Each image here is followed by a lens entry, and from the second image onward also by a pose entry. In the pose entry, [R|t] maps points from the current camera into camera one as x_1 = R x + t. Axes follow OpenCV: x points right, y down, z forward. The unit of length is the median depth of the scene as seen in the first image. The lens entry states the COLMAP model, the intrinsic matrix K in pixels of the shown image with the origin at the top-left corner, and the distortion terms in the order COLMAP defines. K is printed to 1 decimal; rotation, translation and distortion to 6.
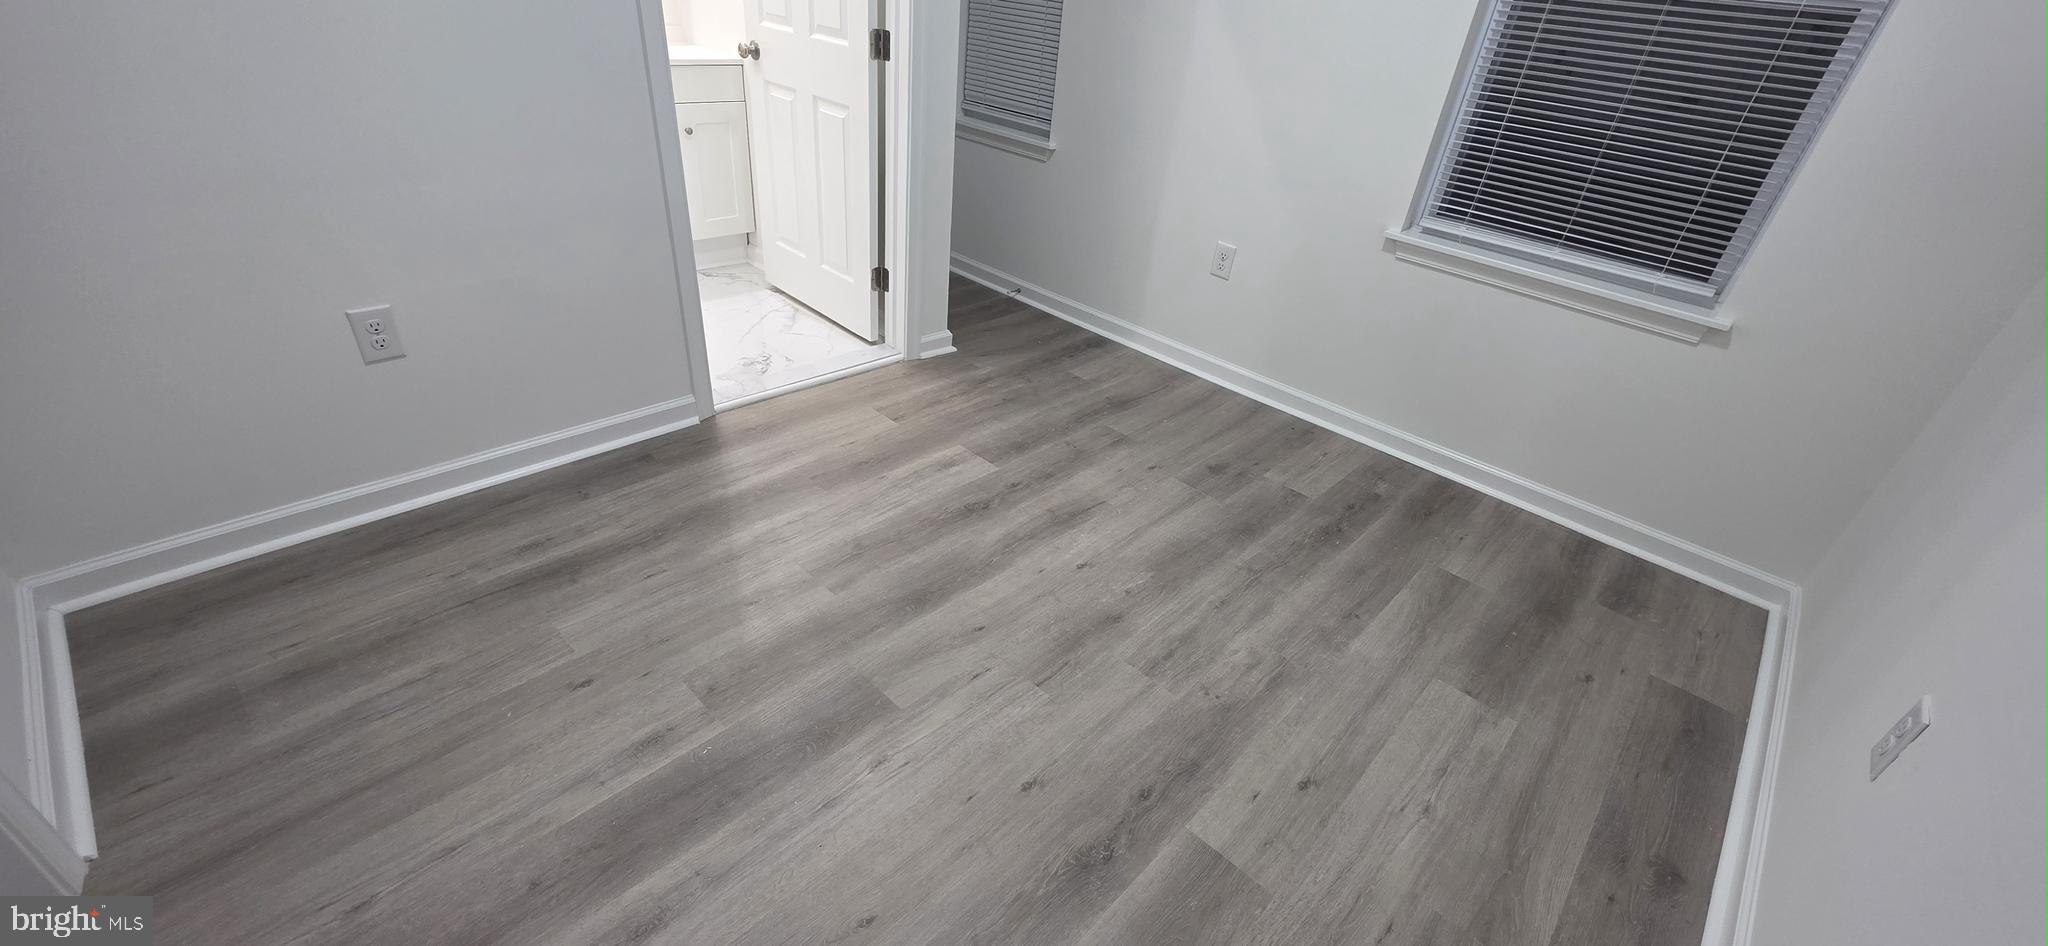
lens RADIAL K [[821.7, 0, 1028.9], [0, 821.7, 472.5], [0, 0, 1]] dist [0.004935, -0.000649]
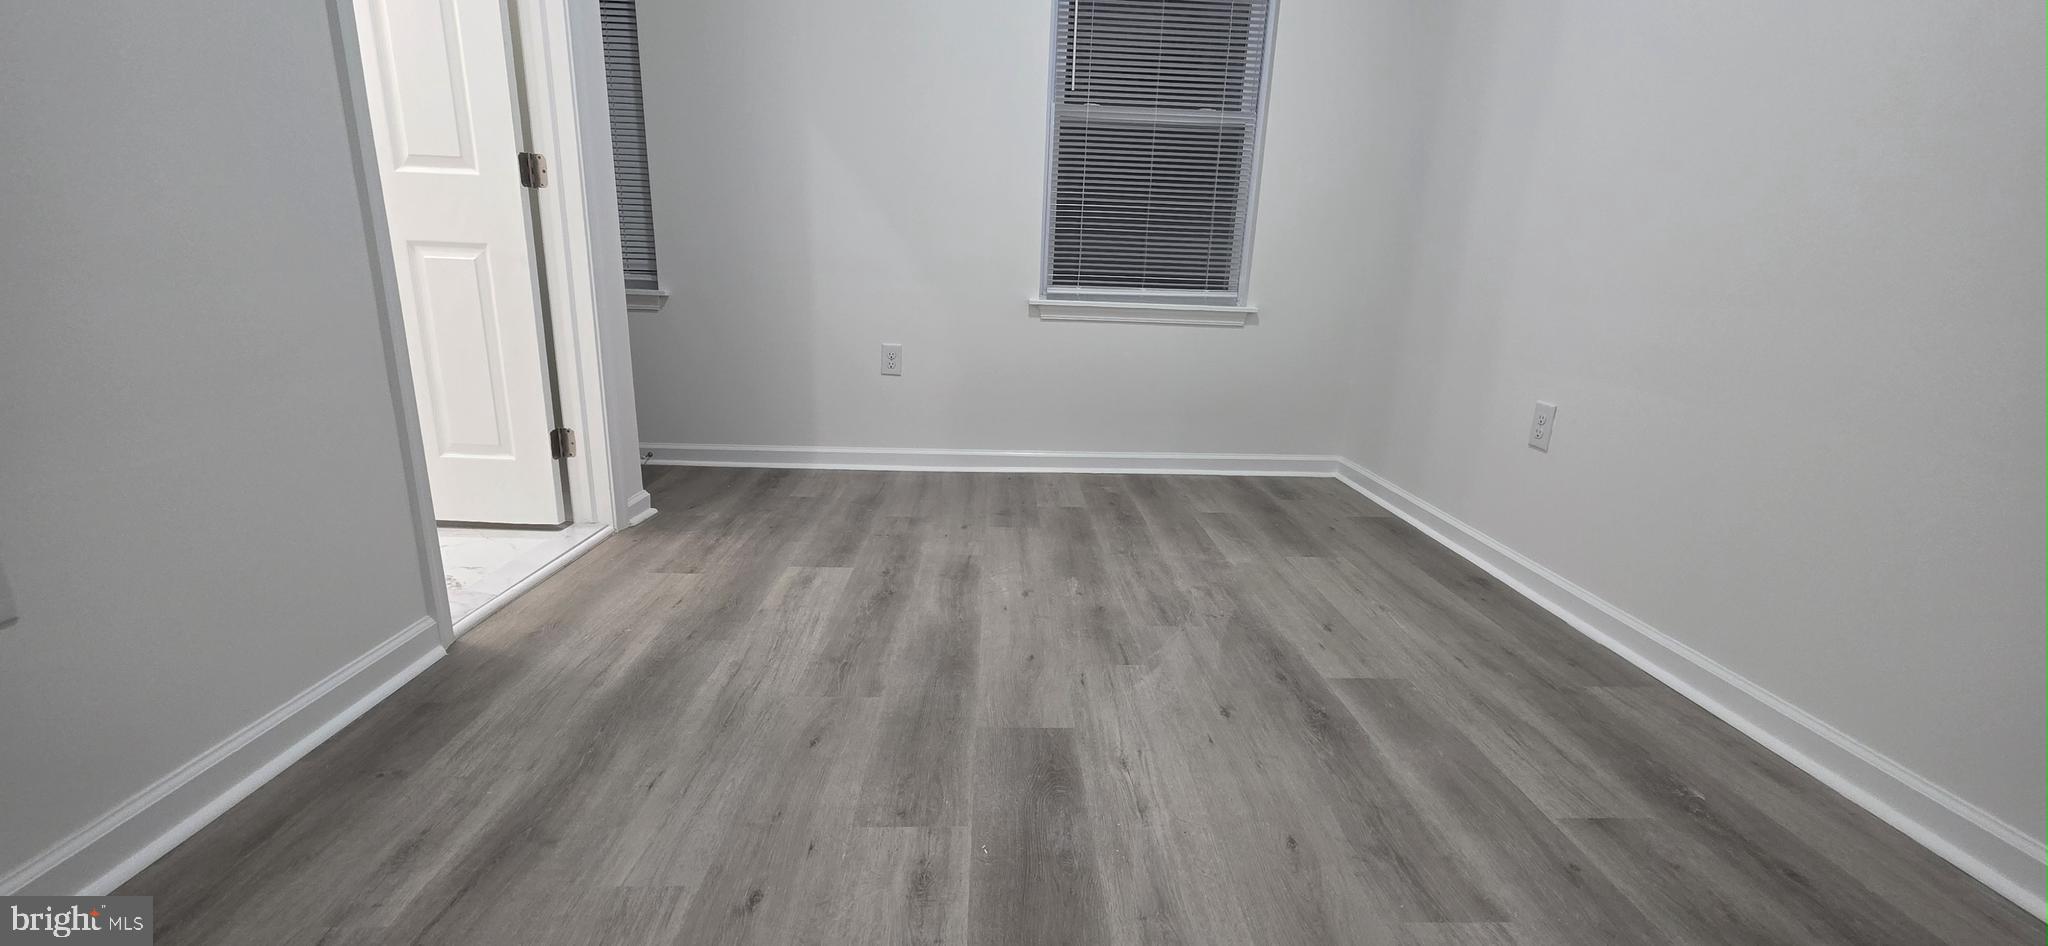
lens RADIAL K [[821.7, 0, 1028.9], [0, 821.7, 472.5], [0, 0, 1]] dist [0.004935, -0.000649]
pose [[0.704626, -0.247139, 0.665150, -0.526219], [0.402653, 0.911111, -0.088024, 0.063040], [-0.584271, 0.329848, 0.741504, 0.180358]]
